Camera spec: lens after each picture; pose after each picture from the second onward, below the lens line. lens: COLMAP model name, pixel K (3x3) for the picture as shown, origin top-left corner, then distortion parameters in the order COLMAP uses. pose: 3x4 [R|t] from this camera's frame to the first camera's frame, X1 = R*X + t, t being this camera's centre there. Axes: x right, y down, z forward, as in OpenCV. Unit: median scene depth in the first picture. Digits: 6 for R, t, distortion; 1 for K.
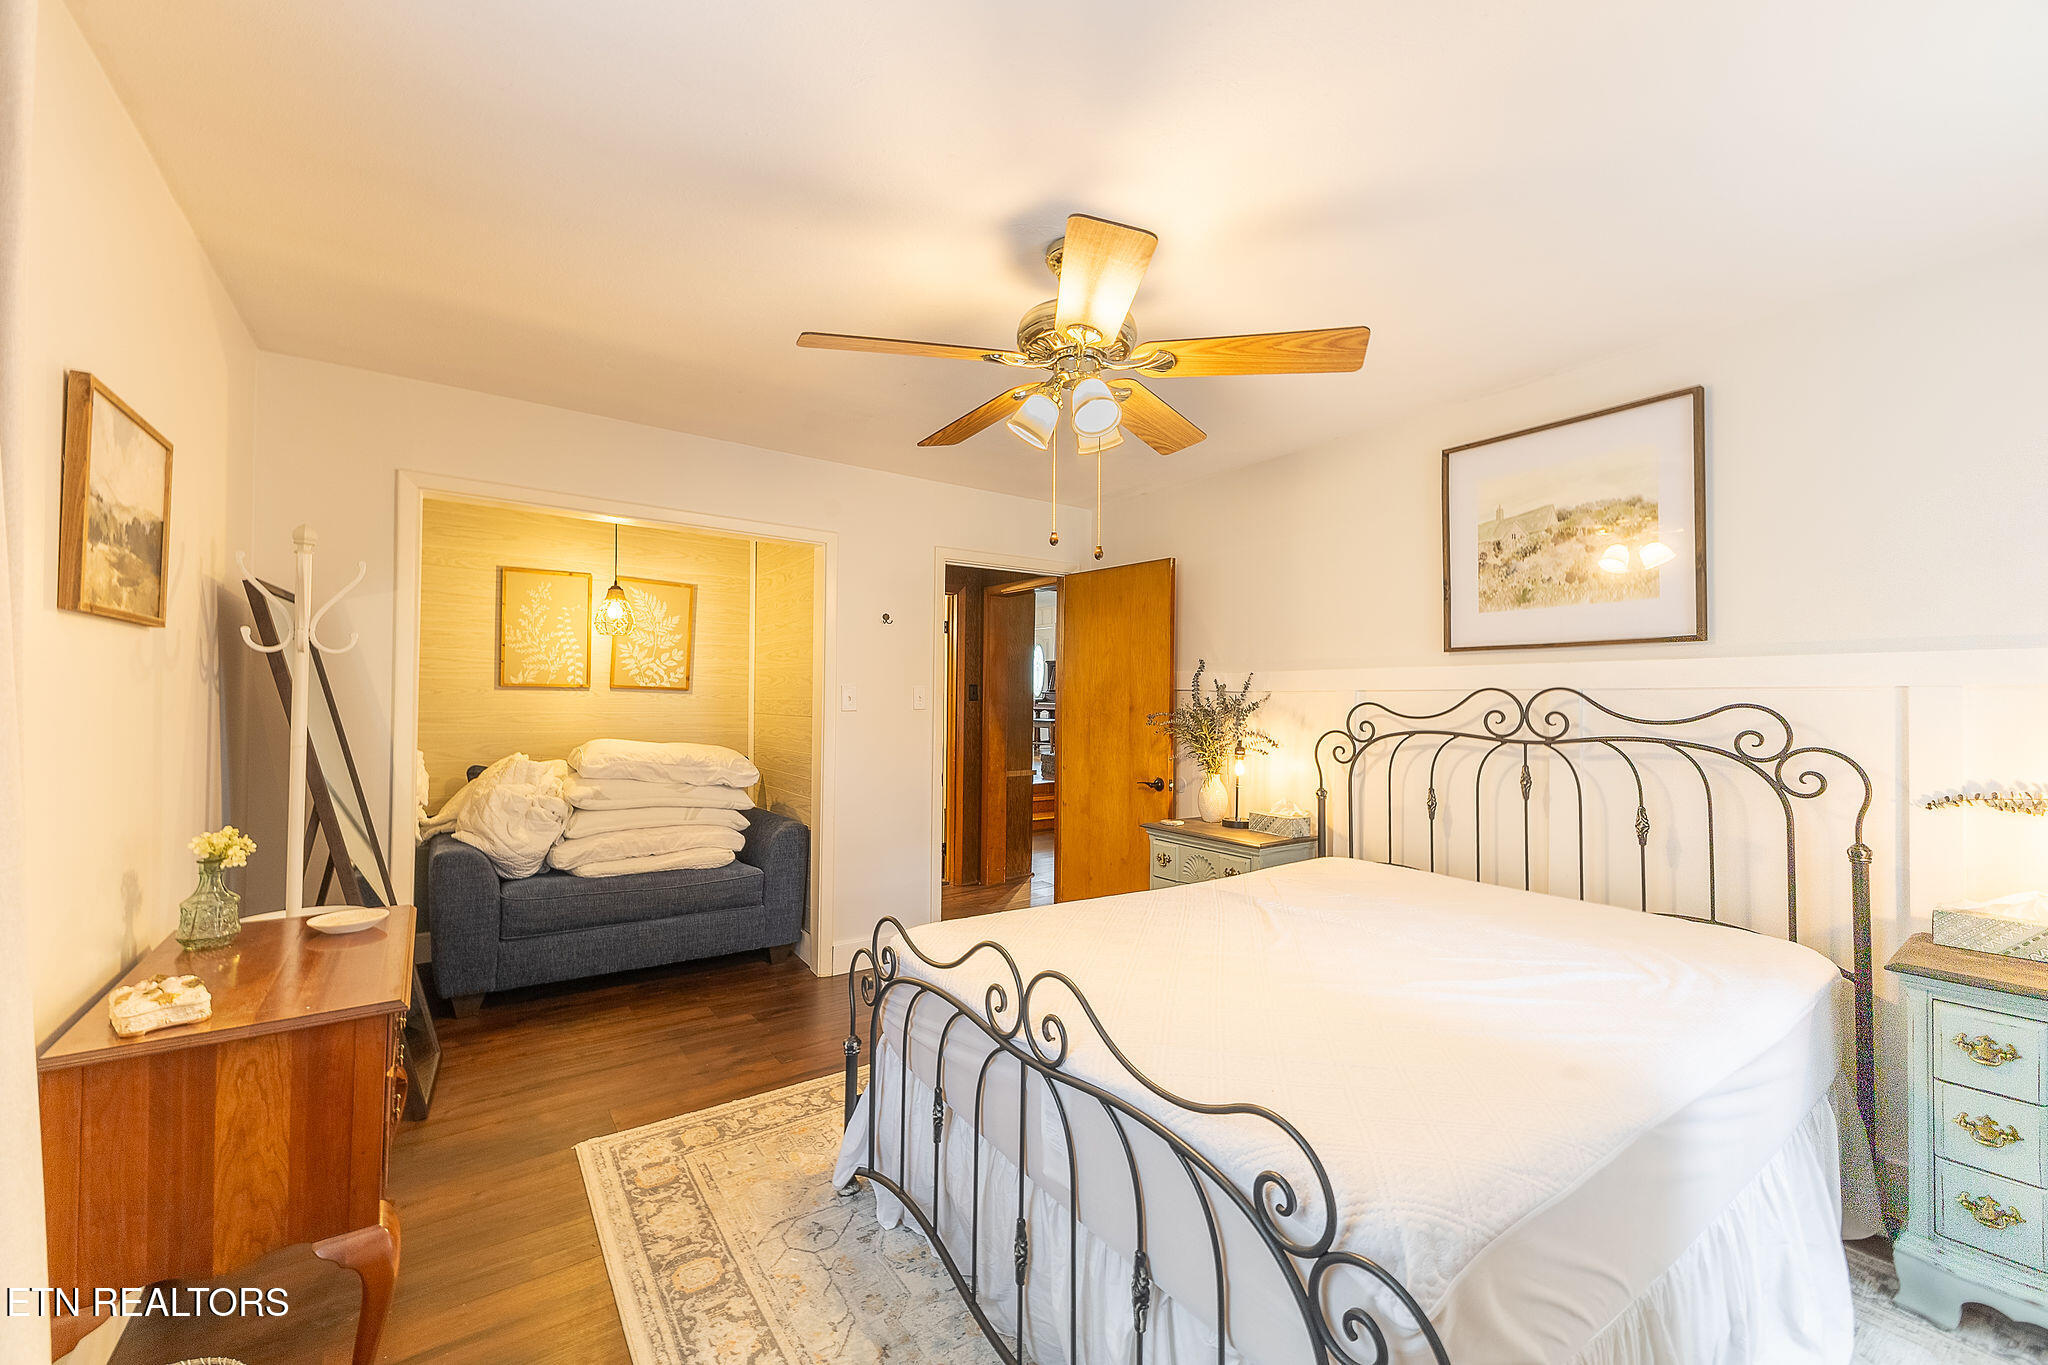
lens RADIAL K [[798.0, 0, 1027.9], [0, 798.0, 679.5], [0, 0, 1]] dist [-0.001061, -0.000272]
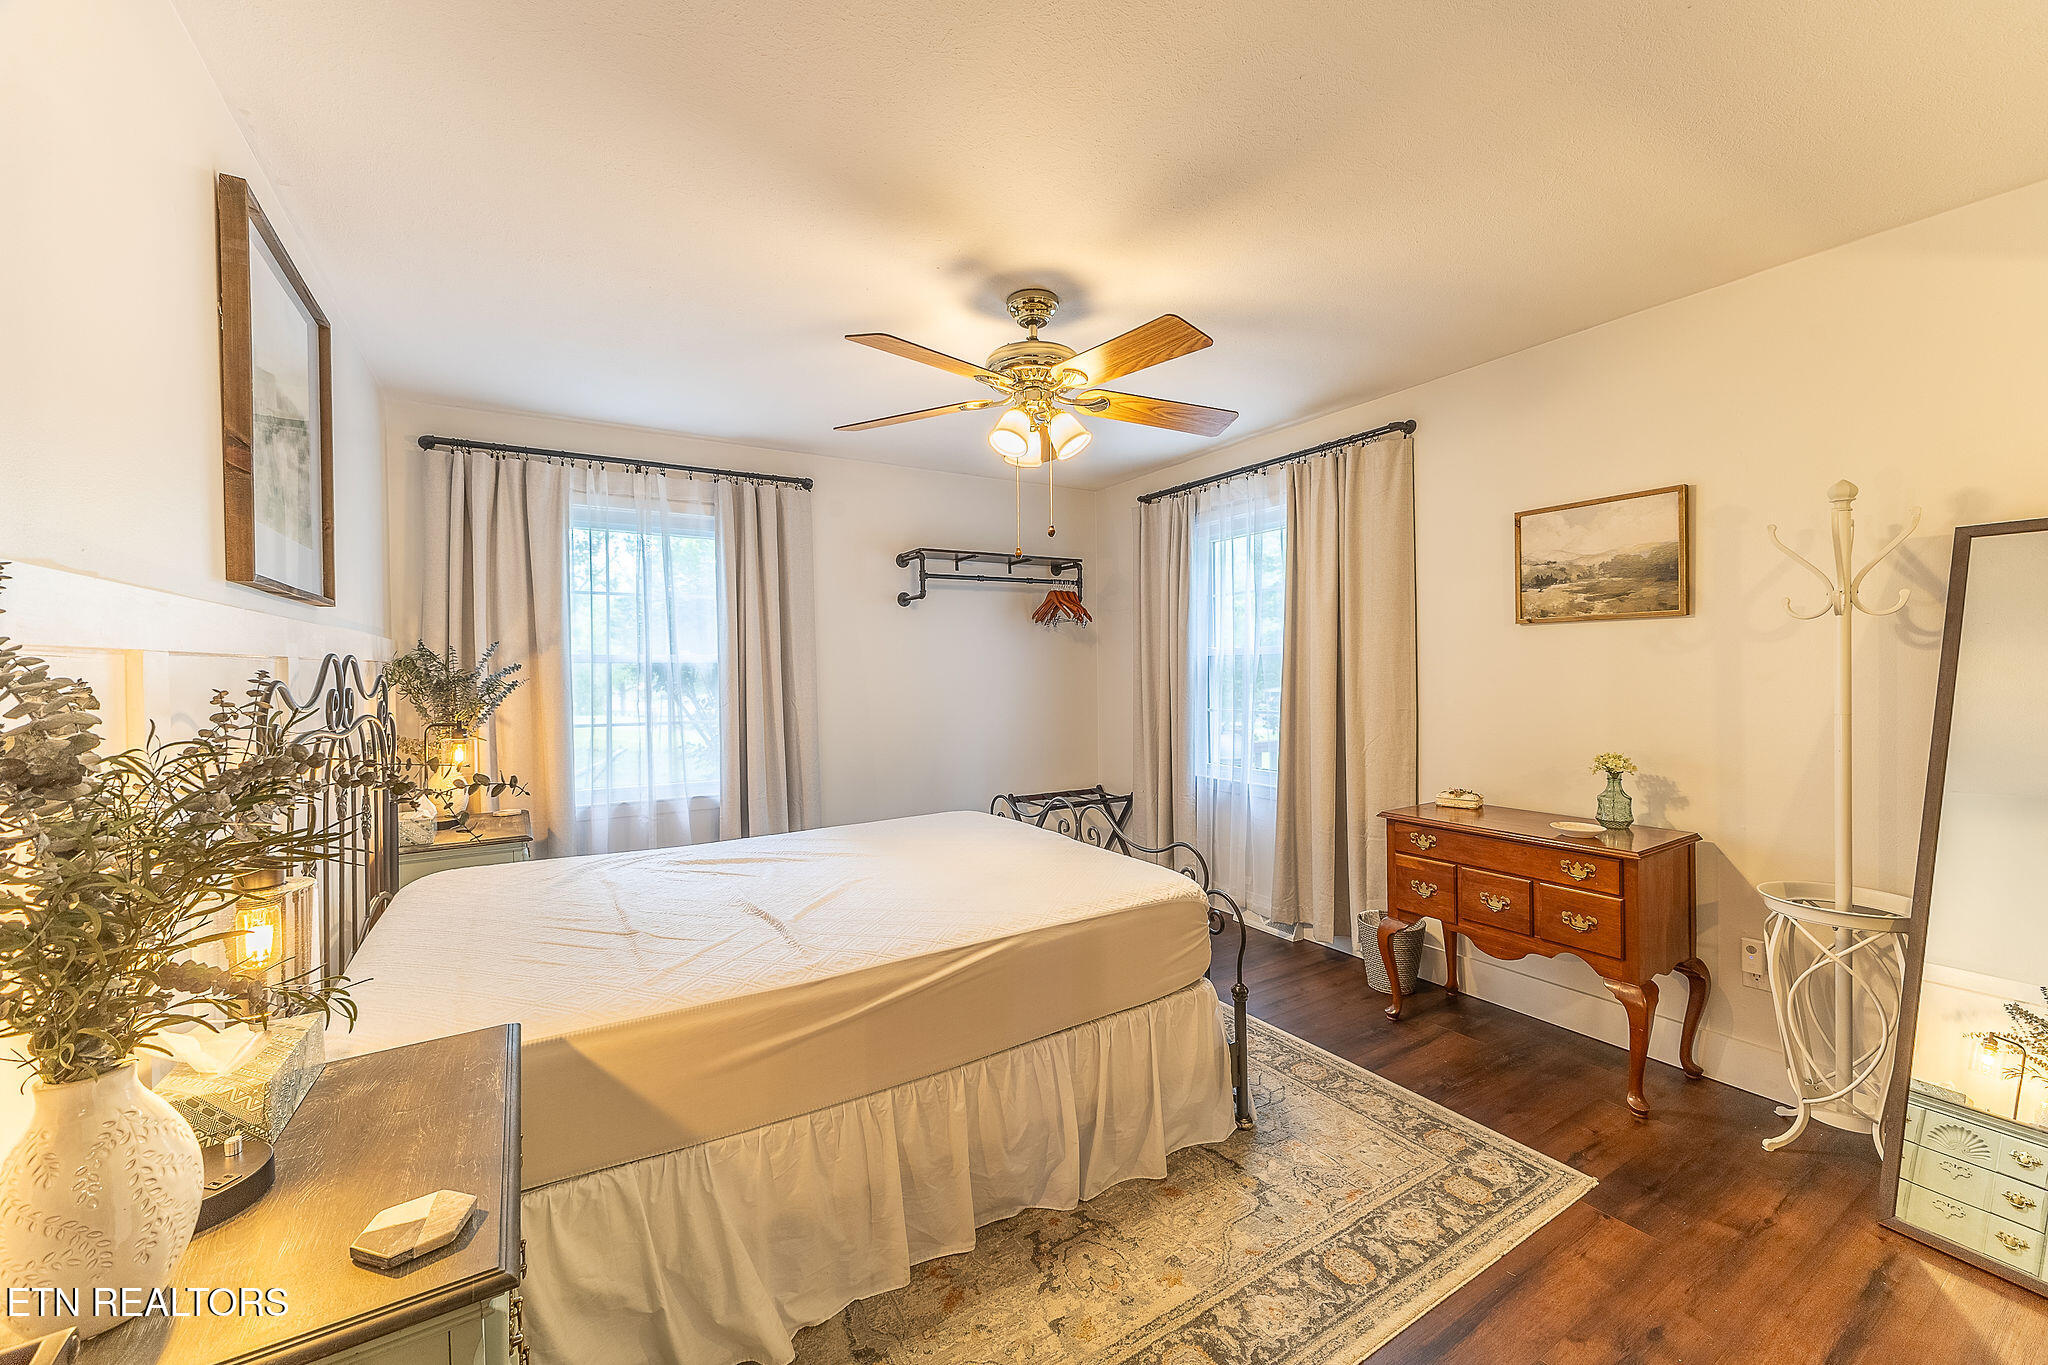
lens RADIAL K [[798.0, 0, 1027.9], [0, 798.0, 679.5], [0, 0, 1]] dist [-0.001061, -0.000272]
pose [[-0.997289, 0.005970, 0.073342, -0.019959], [0.004827, 0.999864, -0.015756, 0.055973], [-0.073426, -0.015360, -0.997182, 2.015854]]
